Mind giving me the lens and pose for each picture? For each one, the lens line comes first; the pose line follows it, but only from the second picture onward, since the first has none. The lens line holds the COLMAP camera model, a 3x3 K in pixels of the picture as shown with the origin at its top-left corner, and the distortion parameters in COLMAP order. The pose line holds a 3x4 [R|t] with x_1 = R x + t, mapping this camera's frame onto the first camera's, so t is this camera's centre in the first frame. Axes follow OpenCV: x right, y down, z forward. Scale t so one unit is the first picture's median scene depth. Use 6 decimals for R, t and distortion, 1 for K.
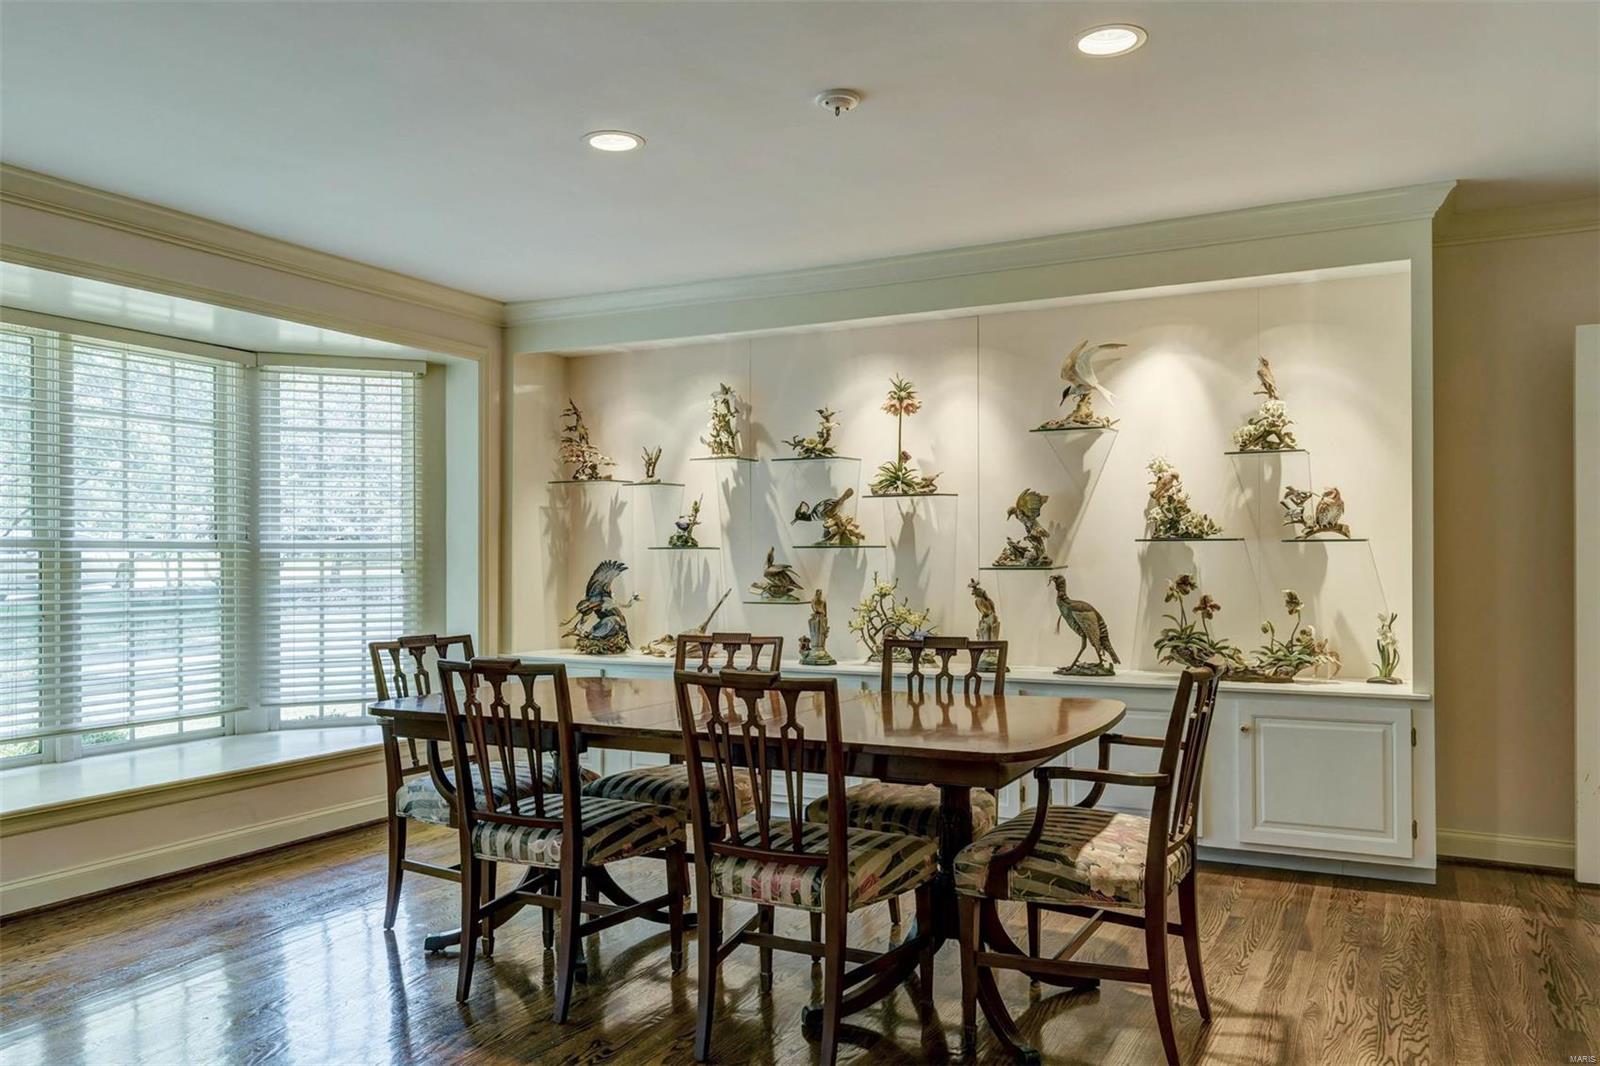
lens RADIAL K [[1178.2, 0, 800.0], [0, 1178.2, 533.0], [0, 0, 1]] dist [-0.002579, -0.000995]
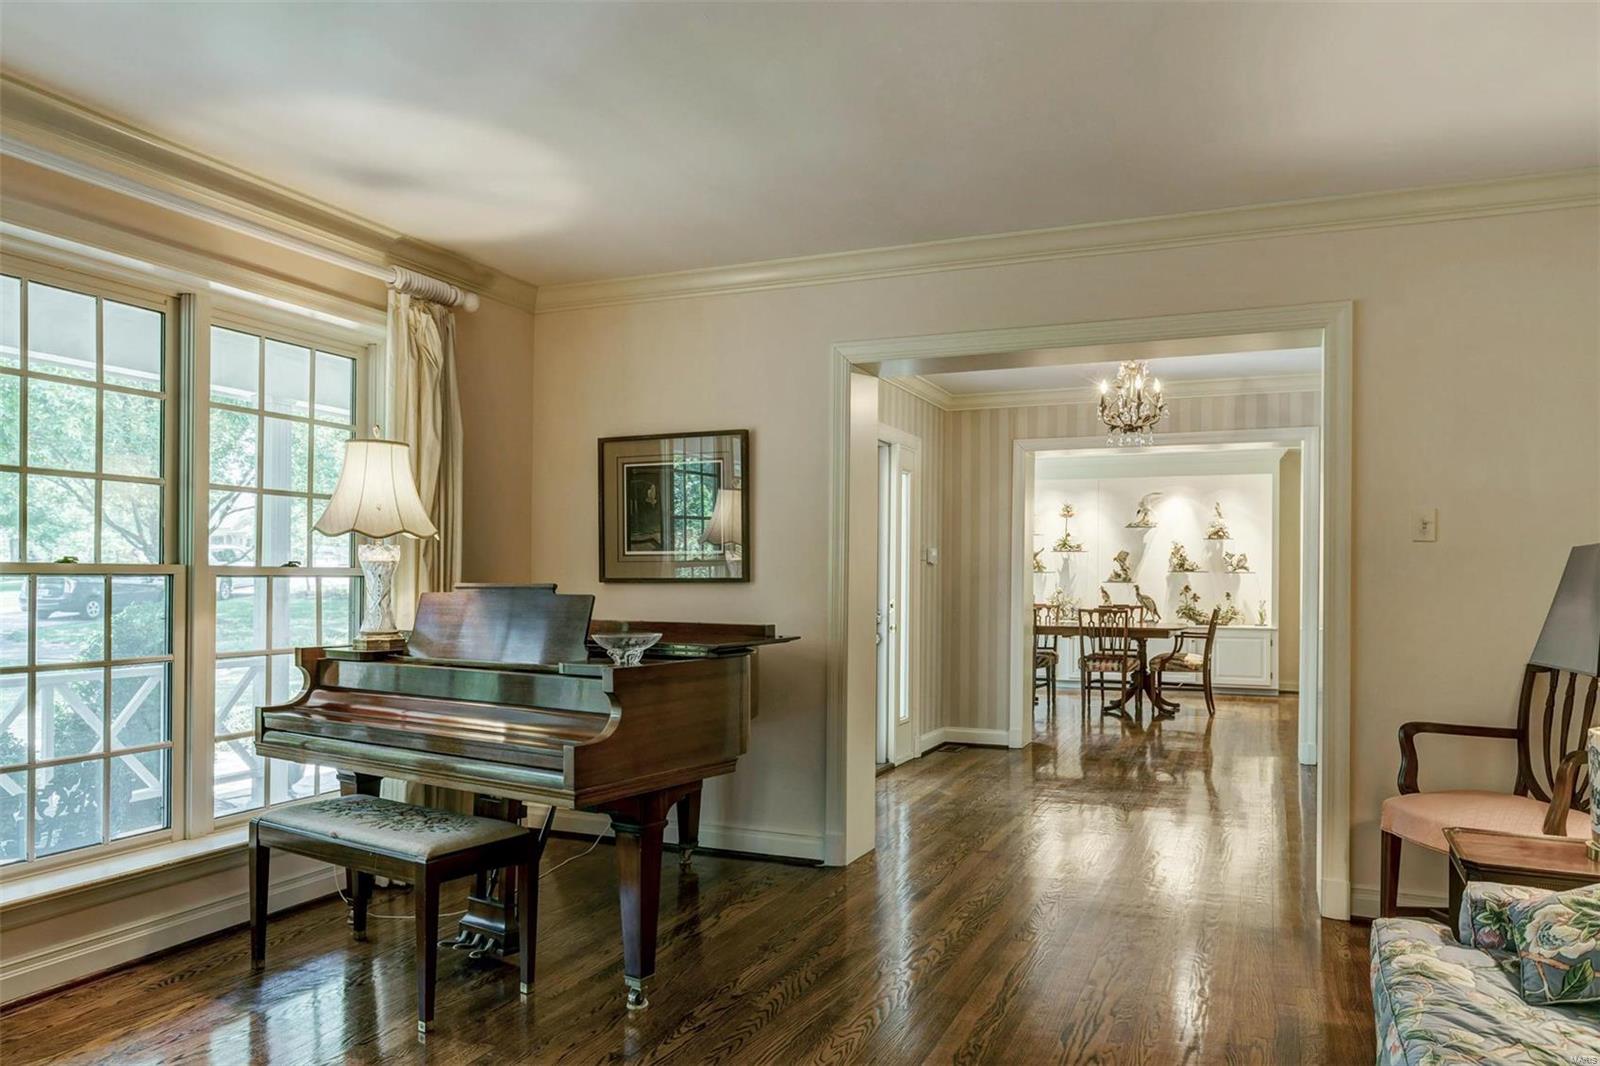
lens RADIAL K [[1125.0, 0, 800.0], [0, 1125.0, 533.0], [0, 0, 1]] dist [0.003072, 0.000430]
pose [[0.997437, 0.009038, 0.070976, -0.673842], [-0.008418, 0.999924, -0.009029, -0.047842], [-0.071052, 0.008408, 0.997437, -1.359158]]
